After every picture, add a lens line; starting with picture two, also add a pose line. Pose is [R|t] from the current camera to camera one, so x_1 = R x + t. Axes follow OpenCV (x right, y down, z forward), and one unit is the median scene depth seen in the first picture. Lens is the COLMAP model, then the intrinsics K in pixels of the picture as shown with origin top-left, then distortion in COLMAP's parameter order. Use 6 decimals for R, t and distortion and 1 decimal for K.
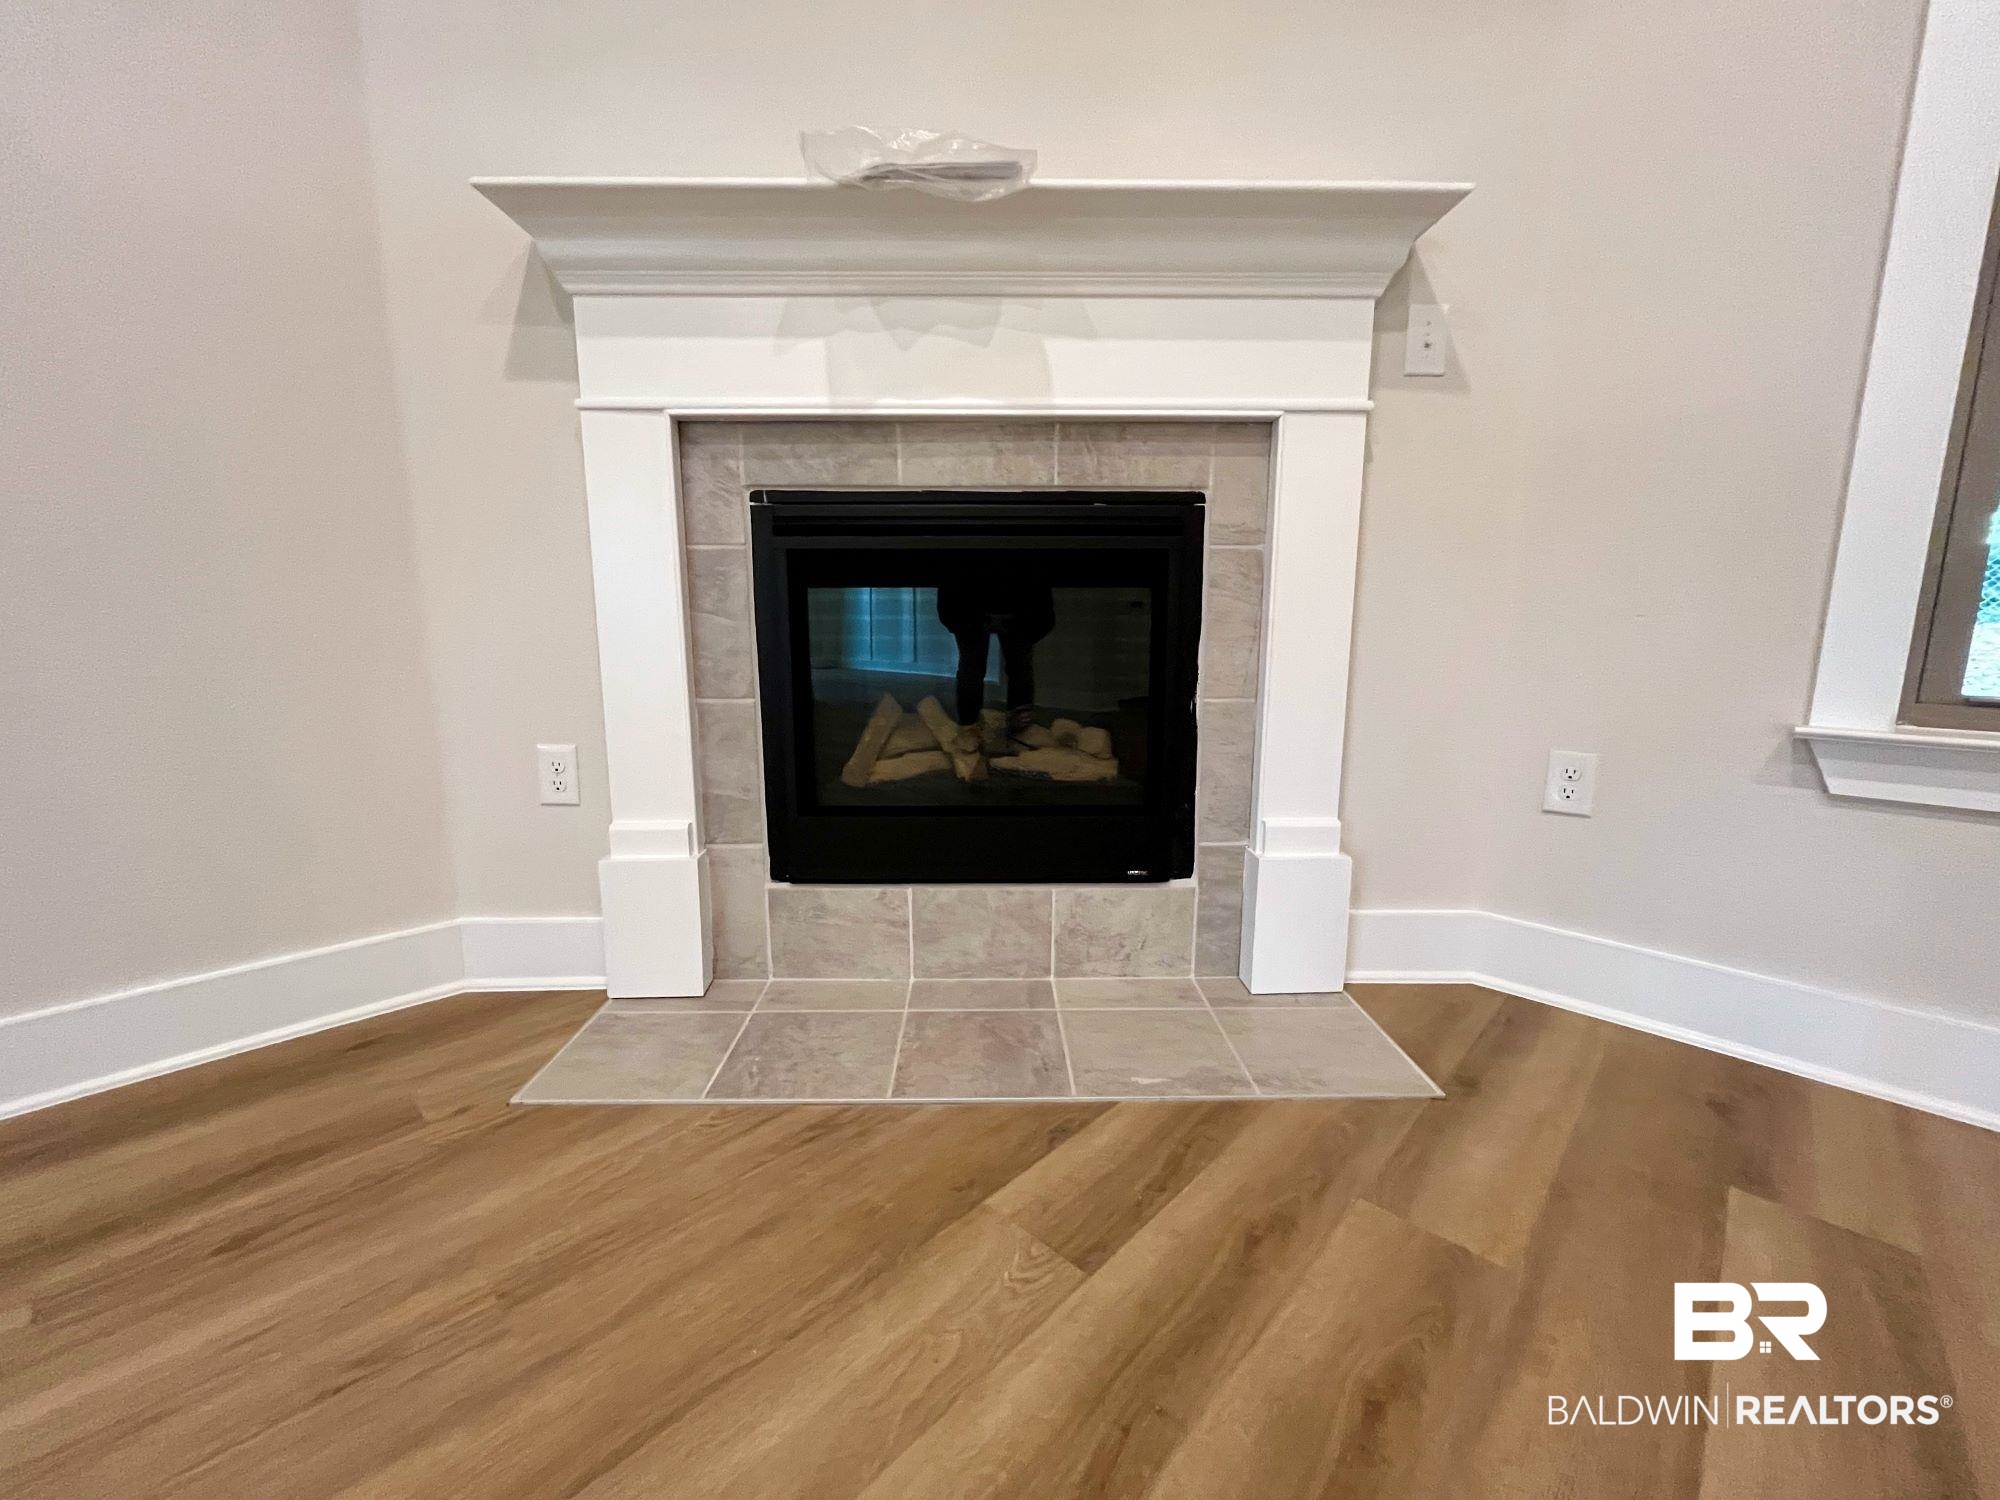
lens RADIAL K [[811.5, 0, 1001.5], [0, 811.5, 743.3], [0, 0, 1]] dist [0.000612, -0.000516]
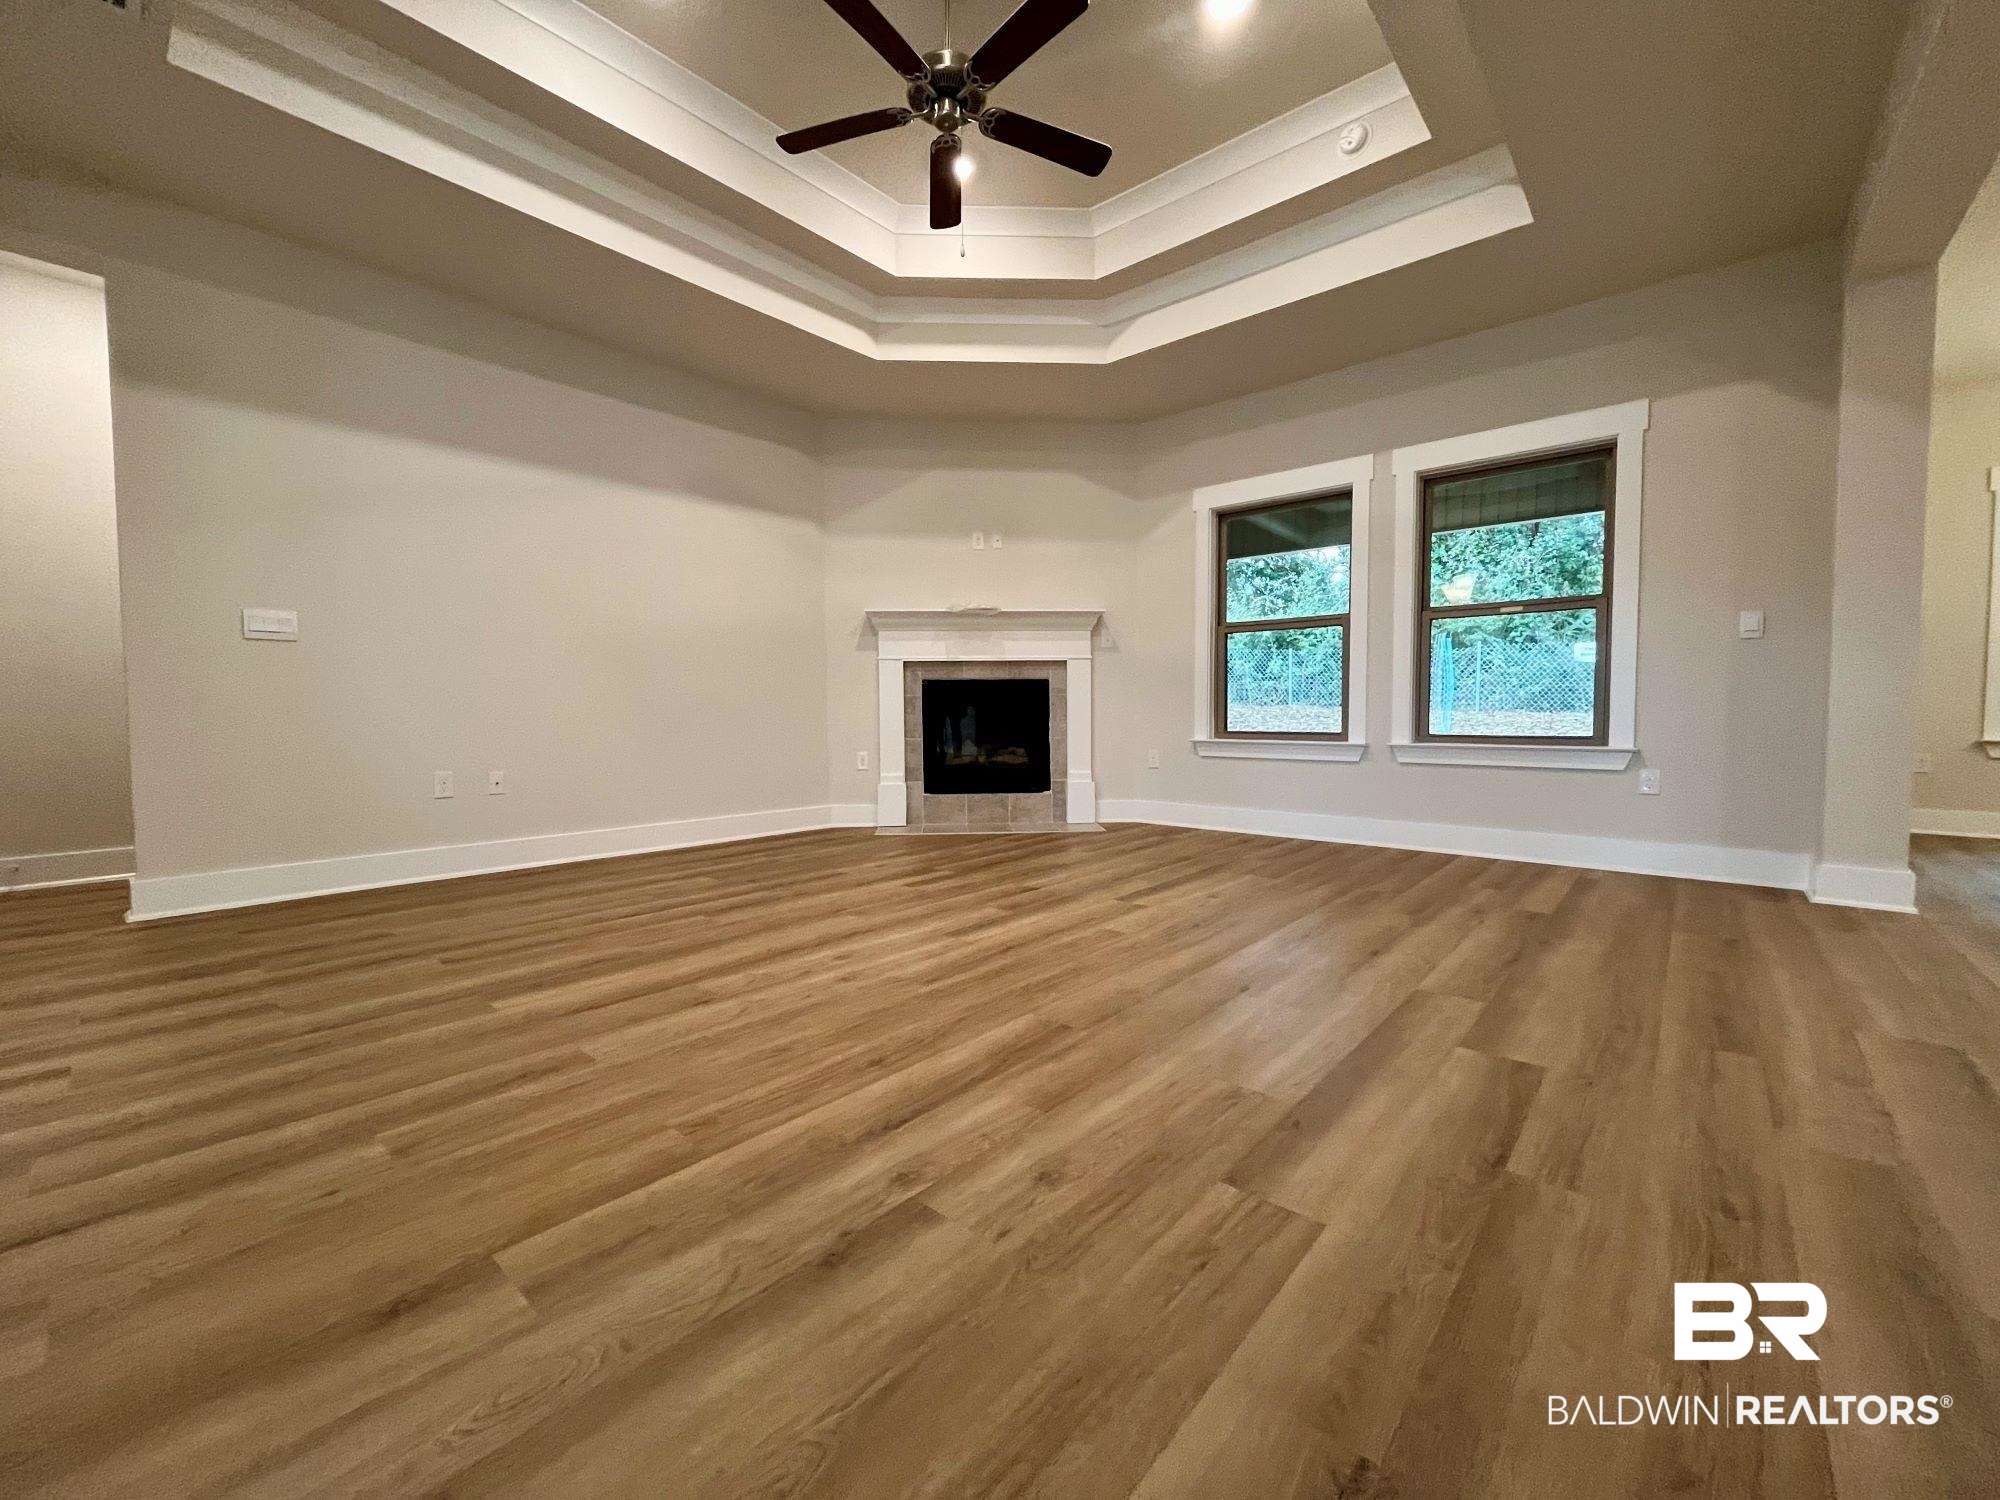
lens RADIAL K [[811.5, 0, 1009.7], [0, 811.5, 753.4], [0, 0, 1]] dist [0.000612, -0.000516]
pose [[0.997771, -0.012481, 0.065556, -0.160138], [0.019440, 0.994110, -0.106619, 0.388864], [-0.063839, 0.107656, 0.992137, -2.470847]]
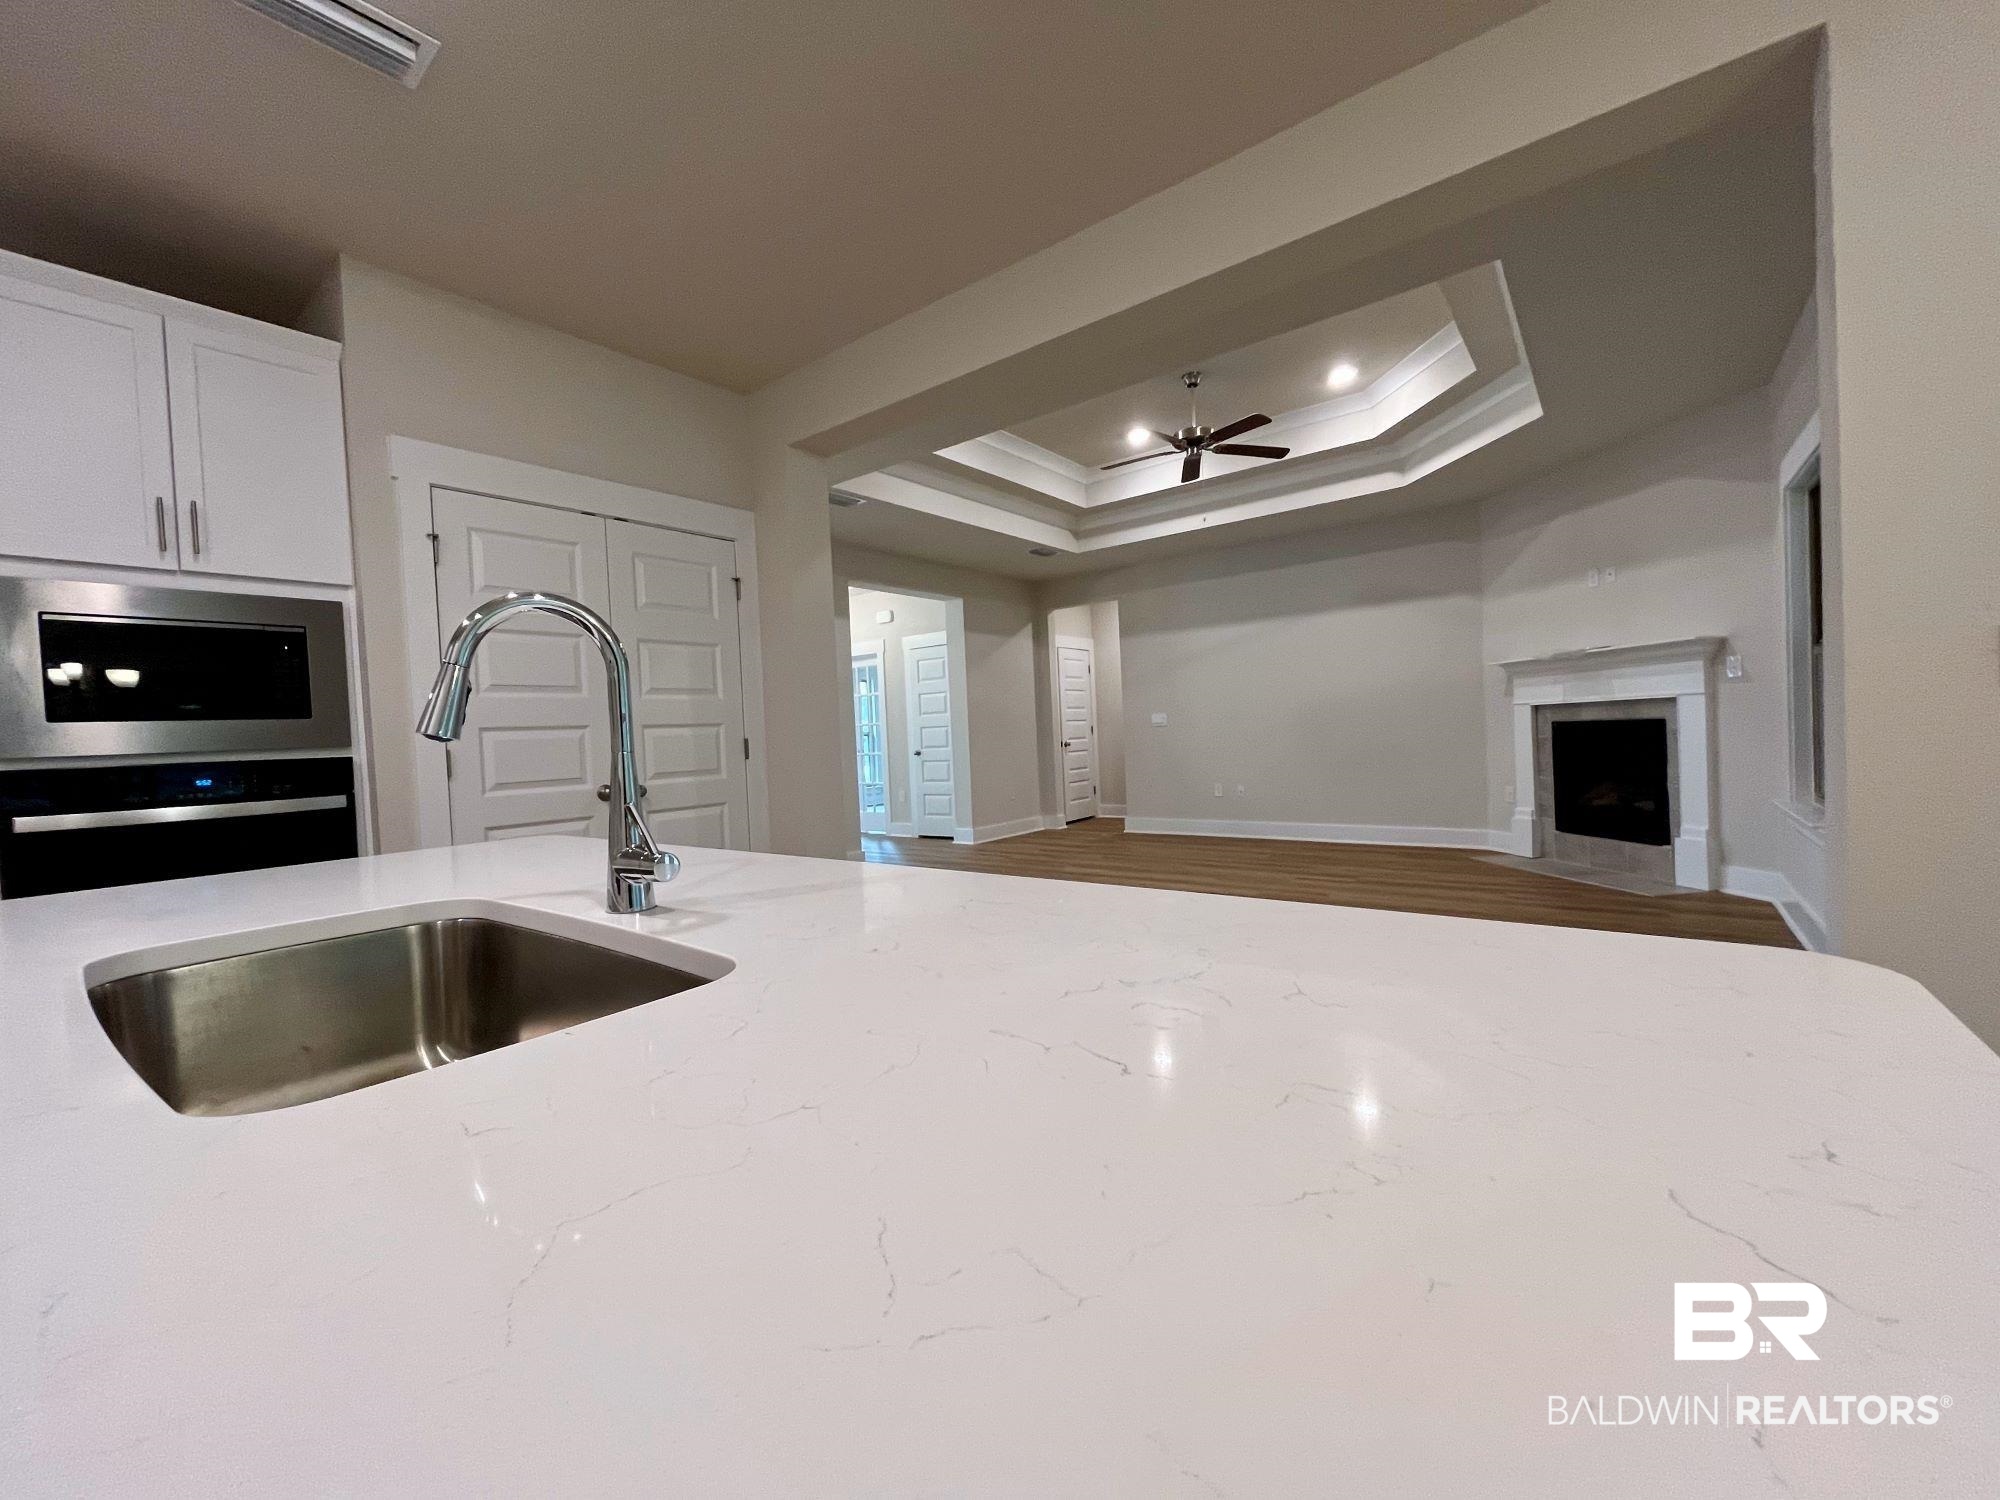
lens RADIAL K [[811.5, 0, 999.7], [0, 811.5, 756.6], [0, 0, 1]] dist [0.000612, -0.000516]
pose [[0.112909, 0.017793, -0.993446, 3.041629], [-0.113323, 0.993546, 0.004915, 0.113930], [0.987122, 0.112025, 0.114197, -1.868275]]
